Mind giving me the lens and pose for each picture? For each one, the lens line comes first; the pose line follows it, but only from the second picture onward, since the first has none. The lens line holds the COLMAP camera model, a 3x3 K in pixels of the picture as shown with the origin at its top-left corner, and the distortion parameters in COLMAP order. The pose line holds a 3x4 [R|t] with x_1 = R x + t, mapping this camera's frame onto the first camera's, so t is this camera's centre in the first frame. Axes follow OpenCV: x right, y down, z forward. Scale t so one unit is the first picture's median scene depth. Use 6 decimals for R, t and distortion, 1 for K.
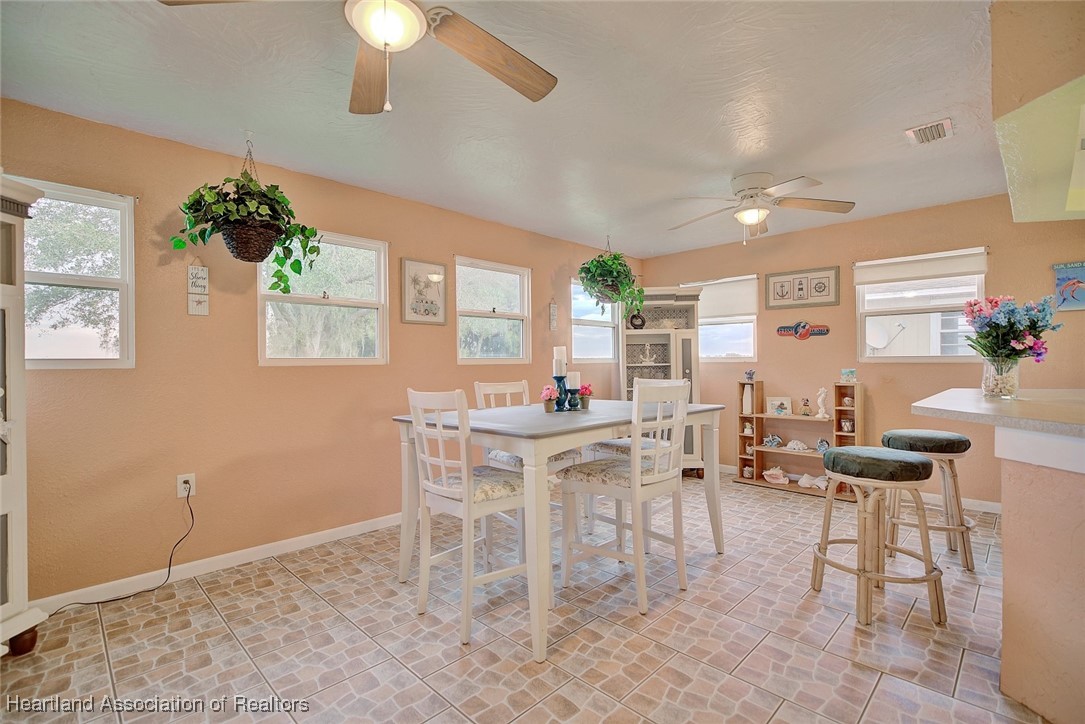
lens RADIAL K [[493.8, 0, 543.8], [0, 493.8, 359.3], [0, 0, 1]] dist [-0.003414, 0.000419]
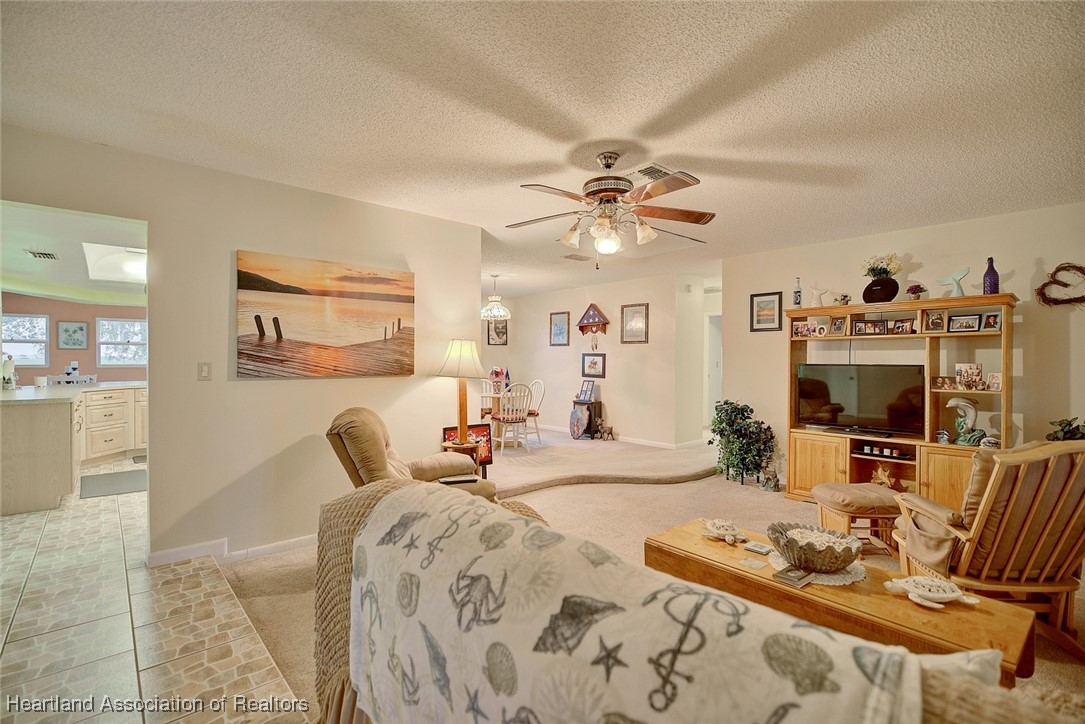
lens RADIAL K [[493.8, 0, 532.5], [0, 493.8, 369.6], [0, 0, 1]] dist [-0.003414, 0.000419]
pose [[0.996830, 0.010419, -0.078875, 1.510223], [-0.008368, 0.999619, 0.026295, -0.040662], [0.079119, -0.025551, 0.996538, -0.805858]]
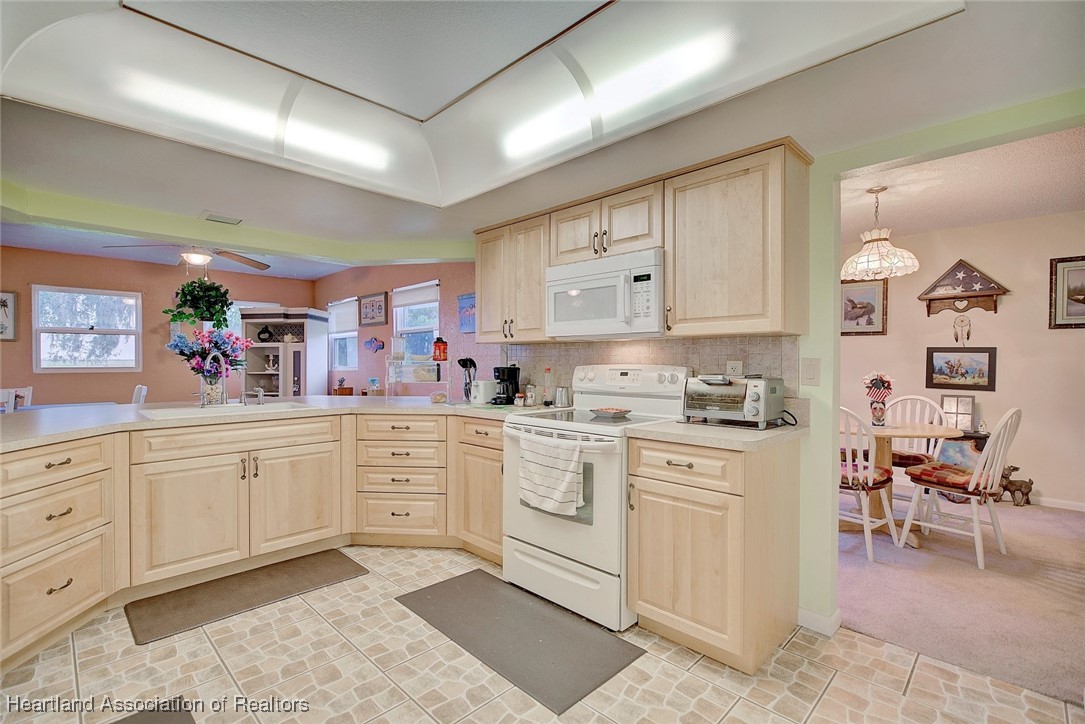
lens RADIAL K [[493.8, 0, 543.2], [0, 493.8, 362.2], [0, 0, 1]] dist [-0.003414, 0.000419]
pose [[0.999962, 0.007626, -0.004232, 0.858912], [-0.007604, 0.999957, 0.005242, -0.024880], [0.004272, -0.005209, 0.999977, -0.169416]]
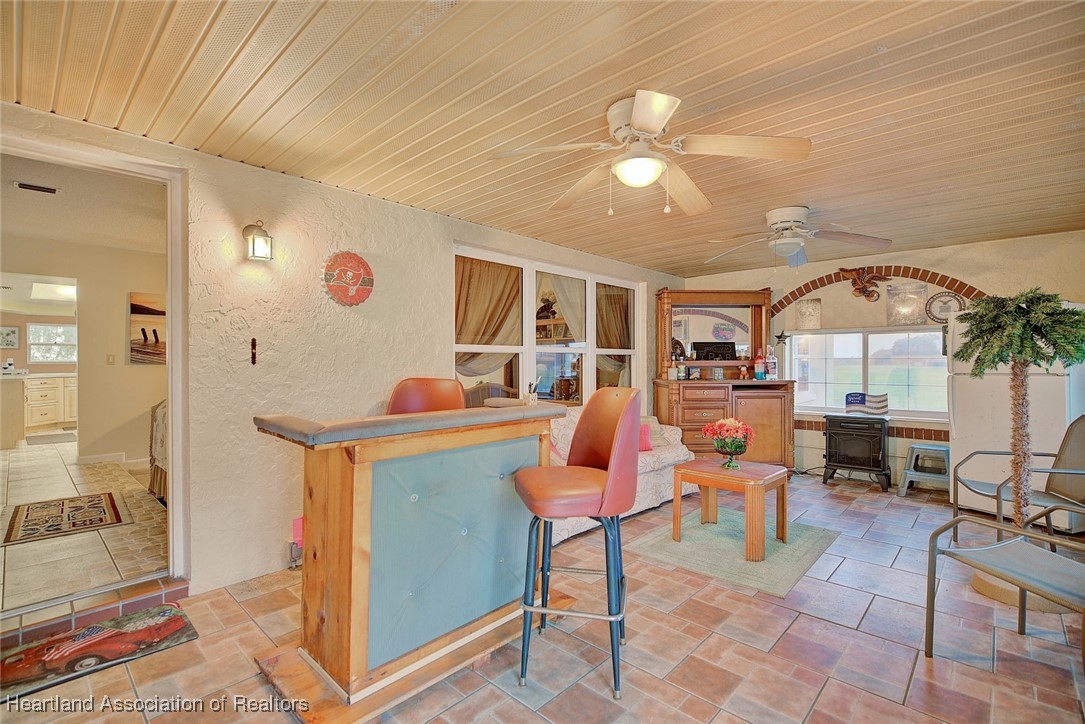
lens RADIAL K [[493.8, 0, 539.0], [0, 493.8, 364.7], [0, 0, 1]] dist [-0.003414, 0.000419]
pose [[0.999804, 0.002923, 0.019588, 1.980895], [-0.003247, 0.999858, 0.016534, -0.029138], [-0.019537, -0.016594, 0.999671, -1.336361]]
